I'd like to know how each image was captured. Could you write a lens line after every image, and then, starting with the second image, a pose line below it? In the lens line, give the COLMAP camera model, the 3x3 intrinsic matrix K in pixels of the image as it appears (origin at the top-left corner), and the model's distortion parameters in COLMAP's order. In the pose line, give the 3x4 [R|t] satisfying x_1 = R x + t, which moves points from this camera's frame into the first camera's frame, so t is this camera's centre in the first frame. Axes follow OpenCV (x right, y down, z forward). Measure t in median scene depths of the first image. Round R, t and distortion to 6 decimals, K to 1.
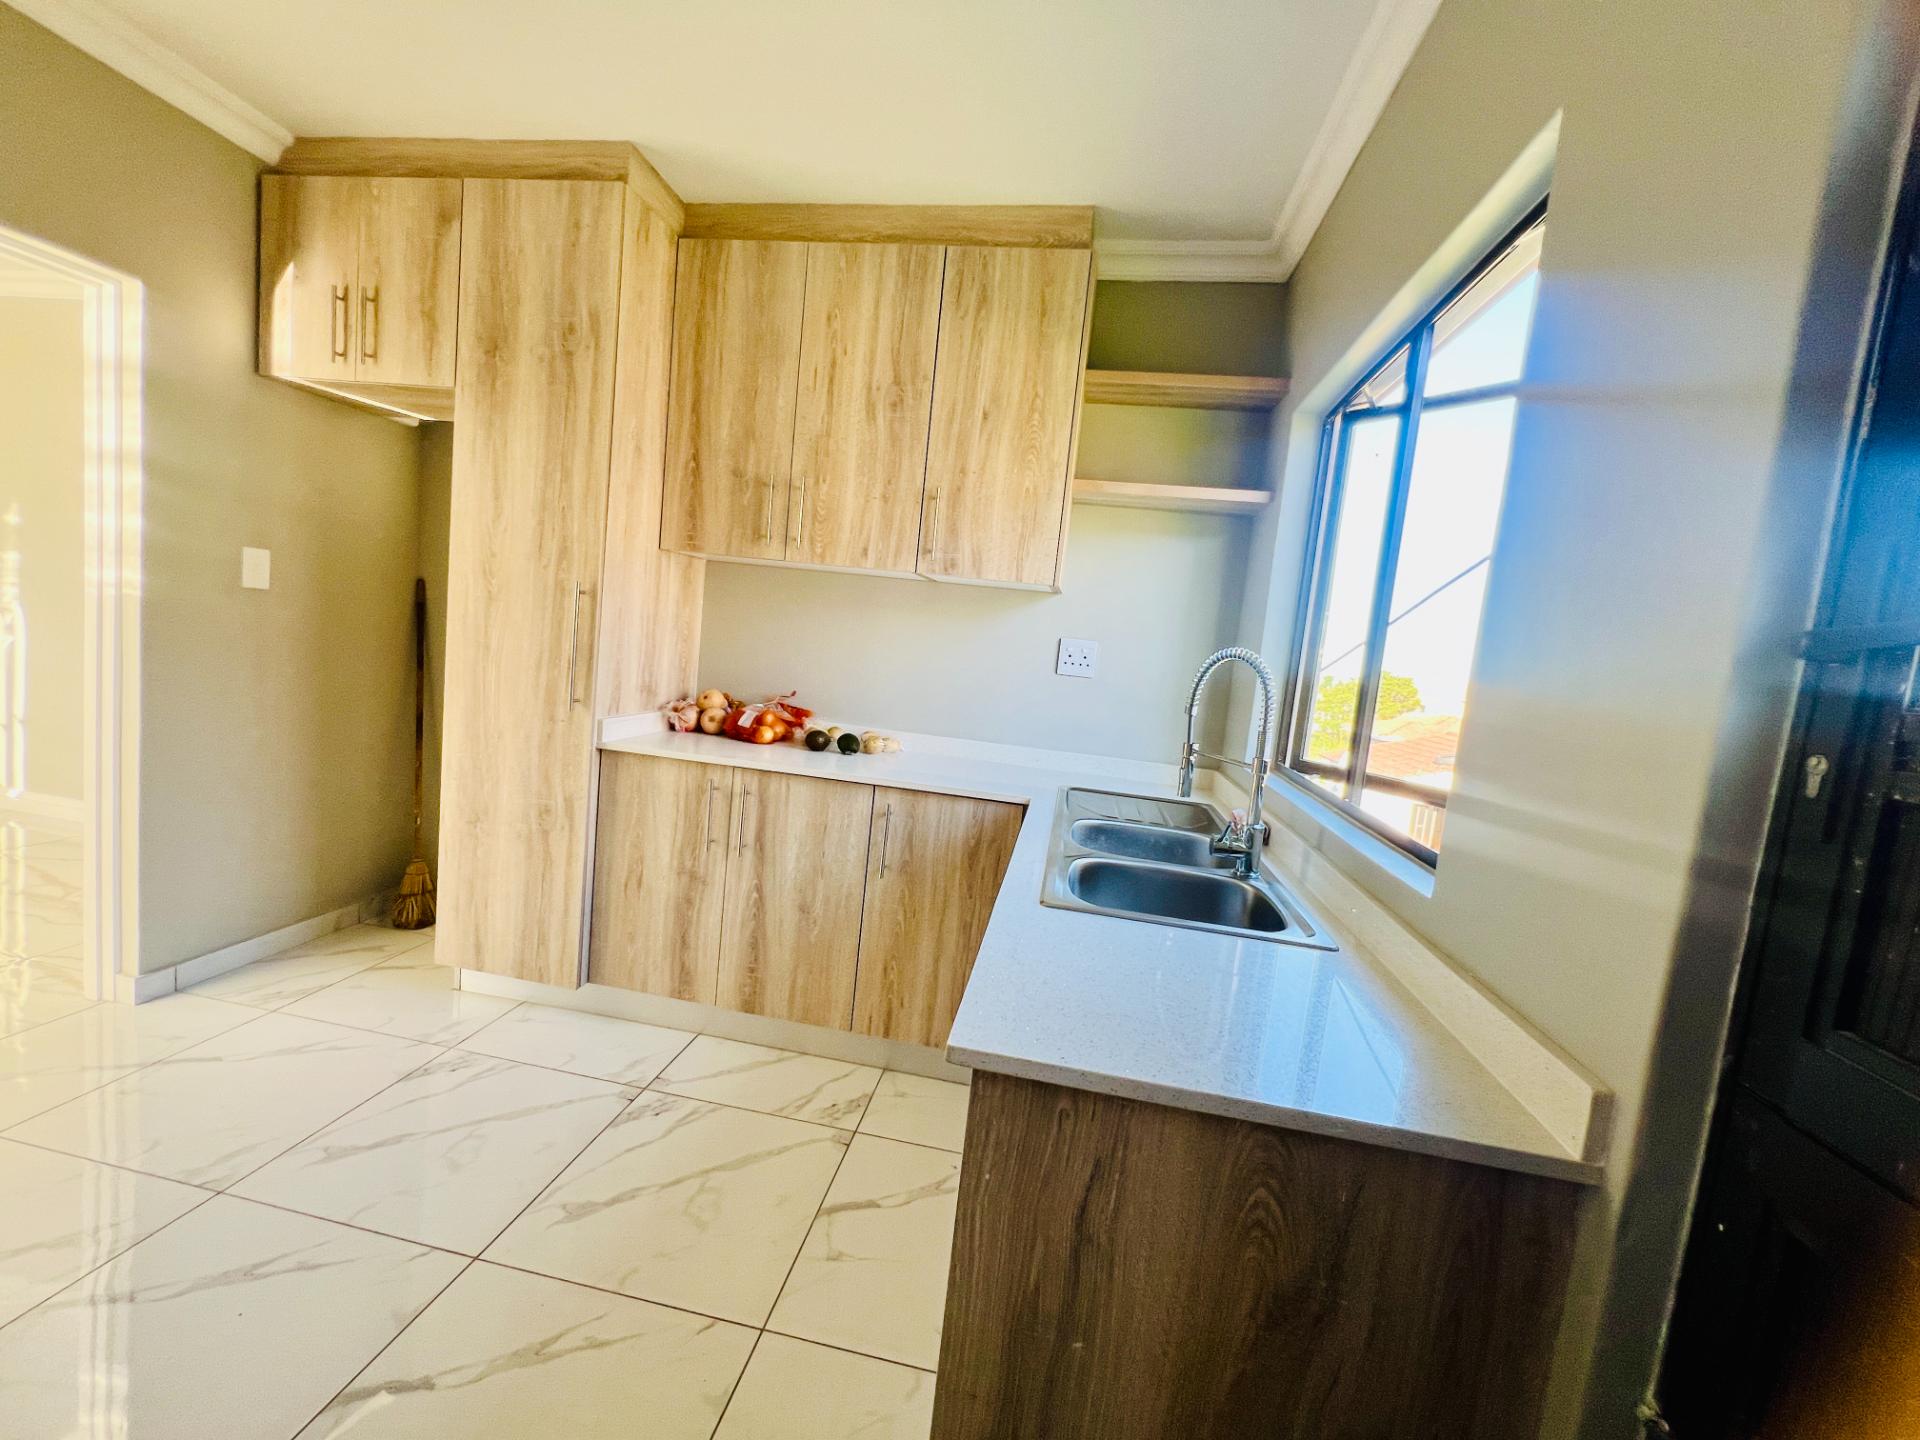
lens RADIAL K [[768.8, 0, 956.1], [0, 768.8, 712.5], [0, 0, 1]] dist [-0.004387, 0.000986]
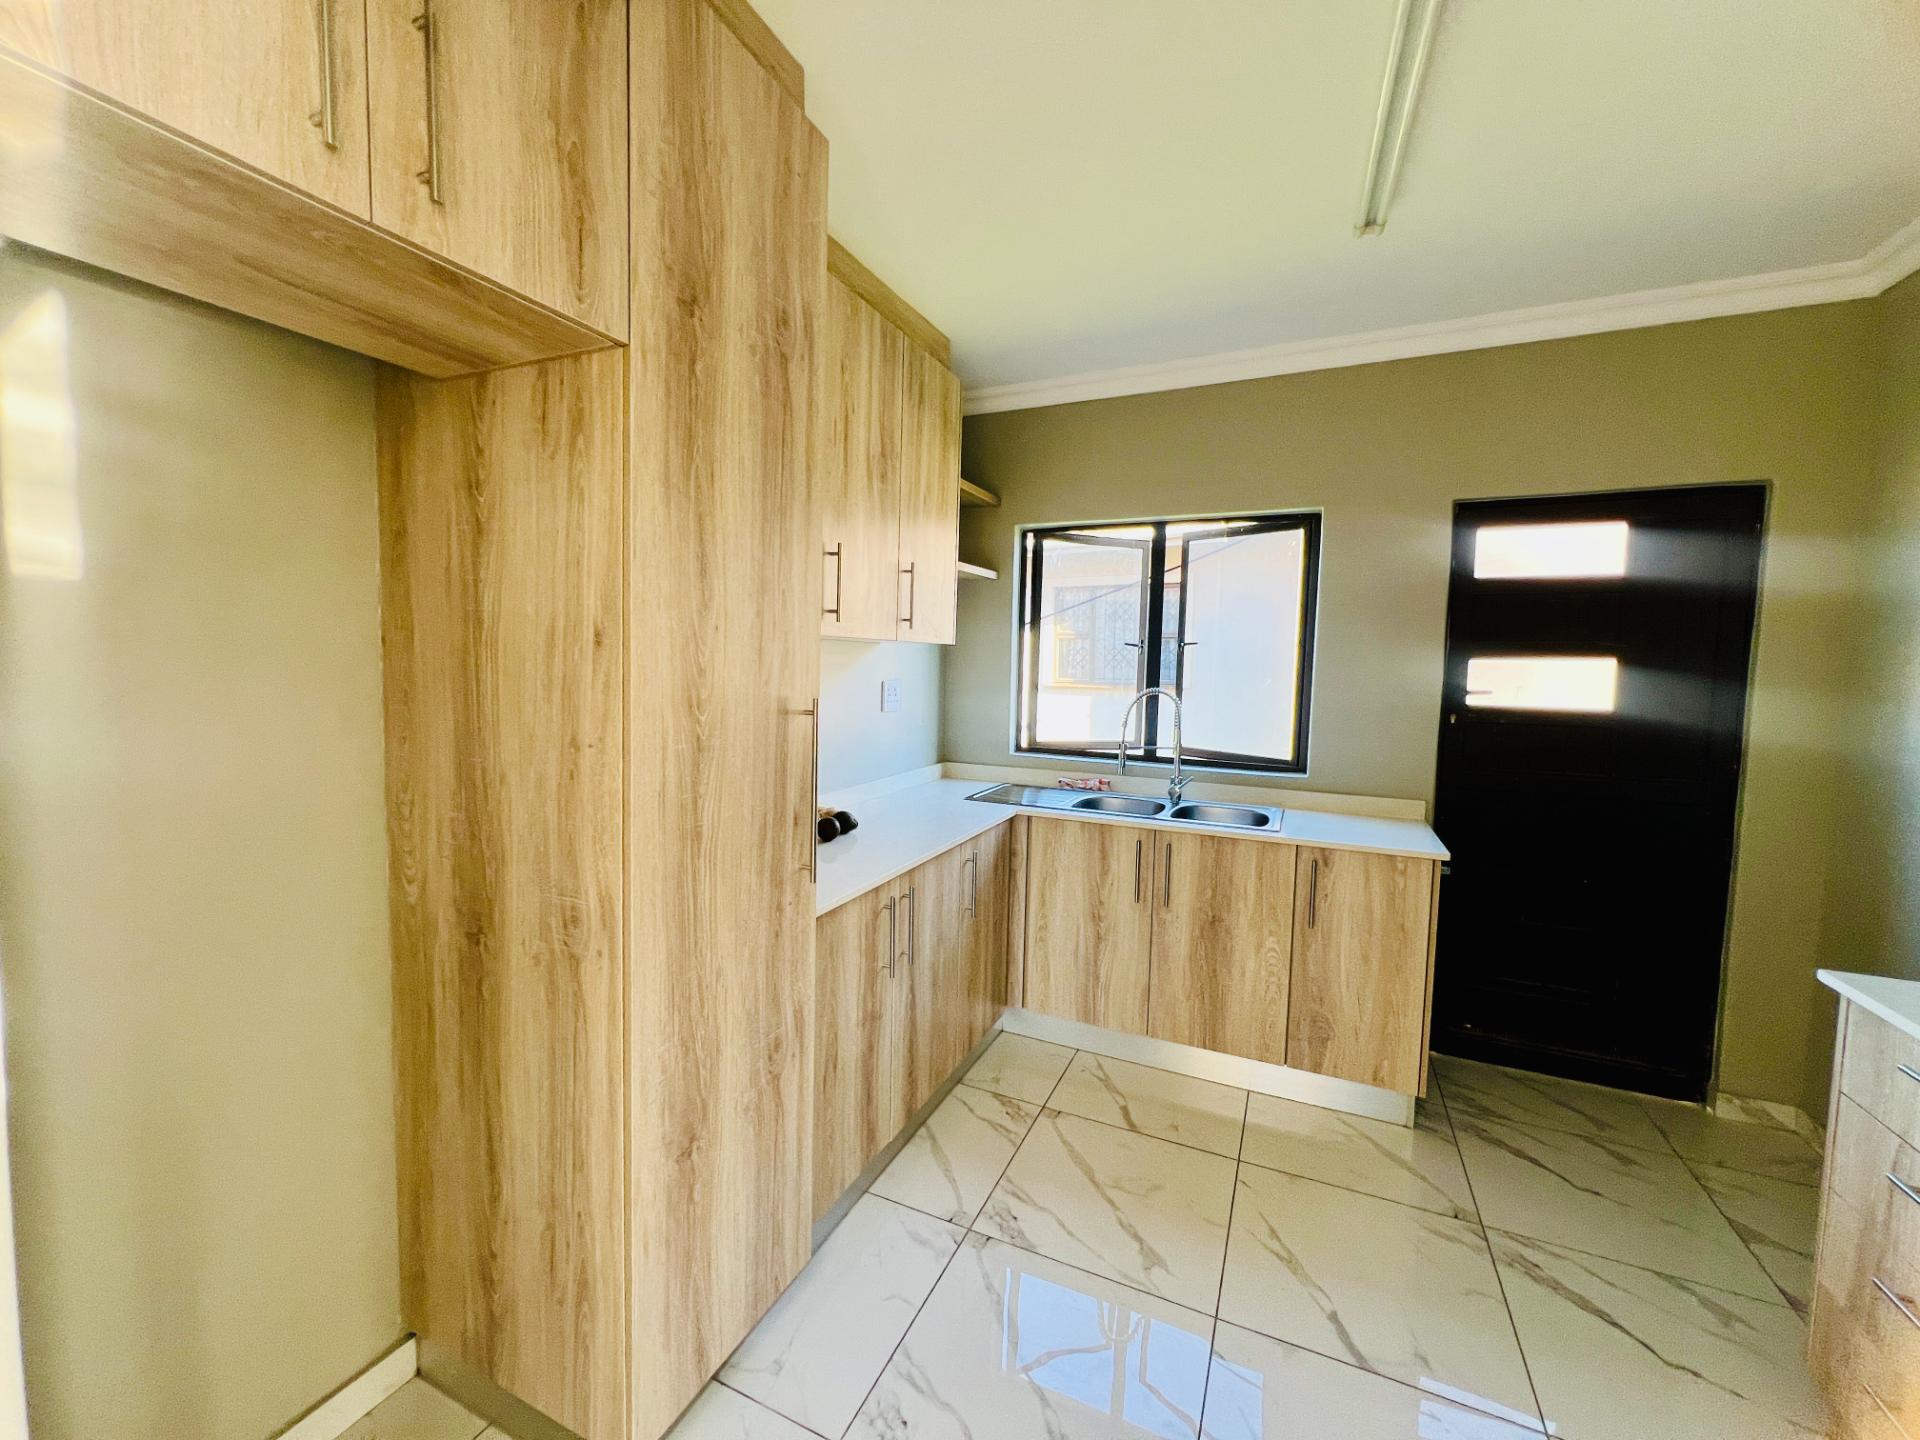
lens RADIAL K [[768.8, 0, 956.6], [0, 768.8, 717.1], [0, 0, 1]] dist [-0.004387, 0.000986]
pose [[0.269077, -0.170667, 0.947877, -1.119721], [0.101239, 0.983734, 0.148384, -0.243925], [-0.957783, 0.056036, 0.281978, 0.680402]]
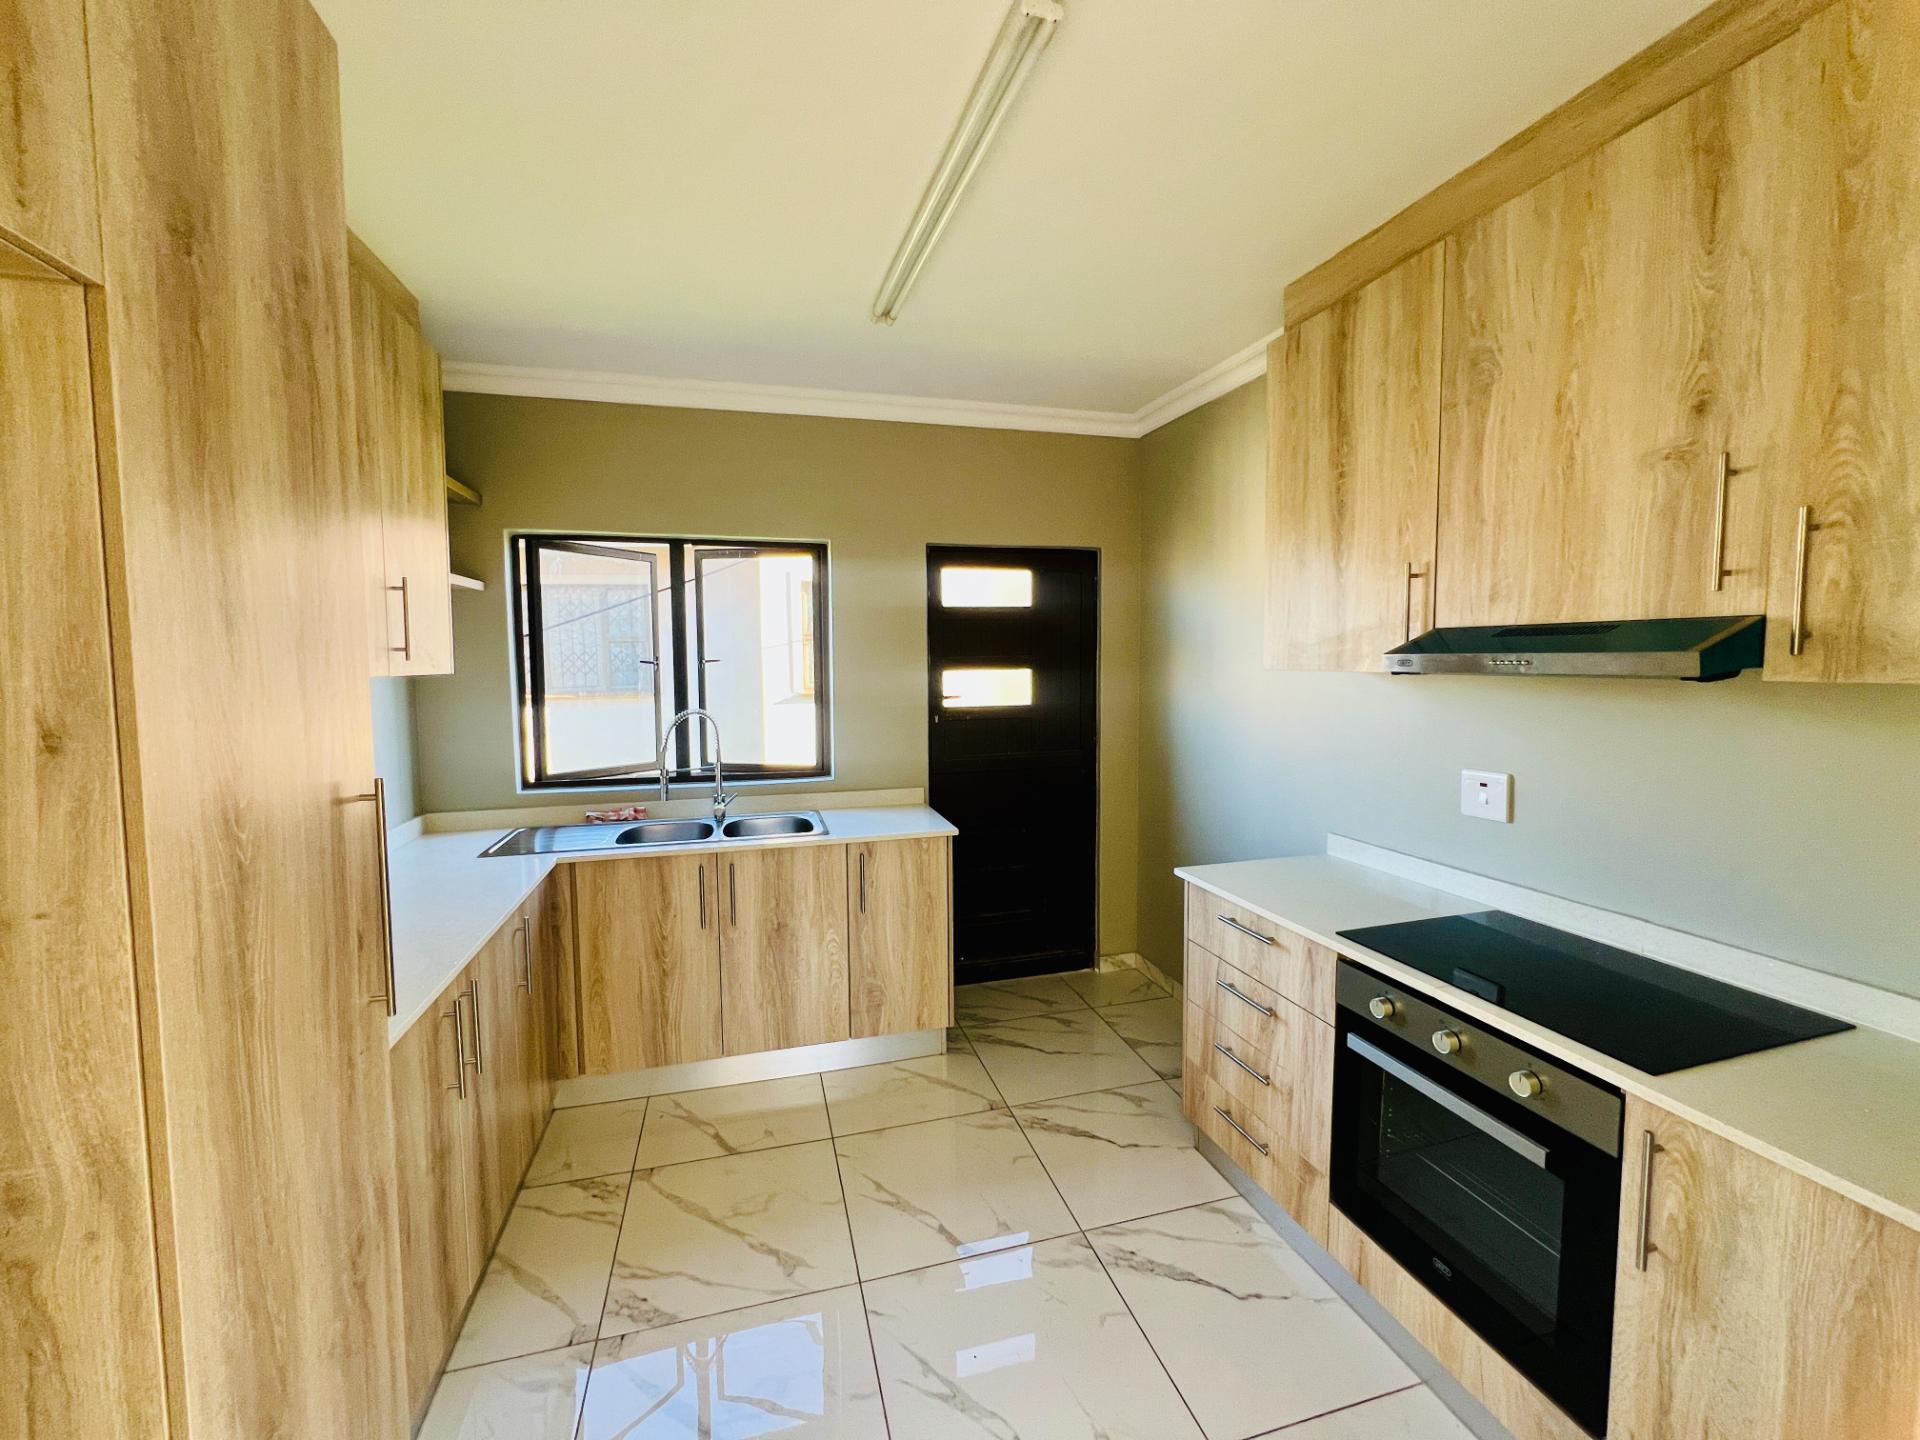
lens RADIAL K [[768.8, 0, 956.6], [0, 768.8, 717.5], [0, 0, 1]] dist [-0.004387, 0.000986]
pose [[-0.416318, -0.170887, 0.893016, -1.127217], [0.051082, 0.976231, 0.210625, -0.302972], [-0.907783, 0.133304, -0.397693, 0.839622]]
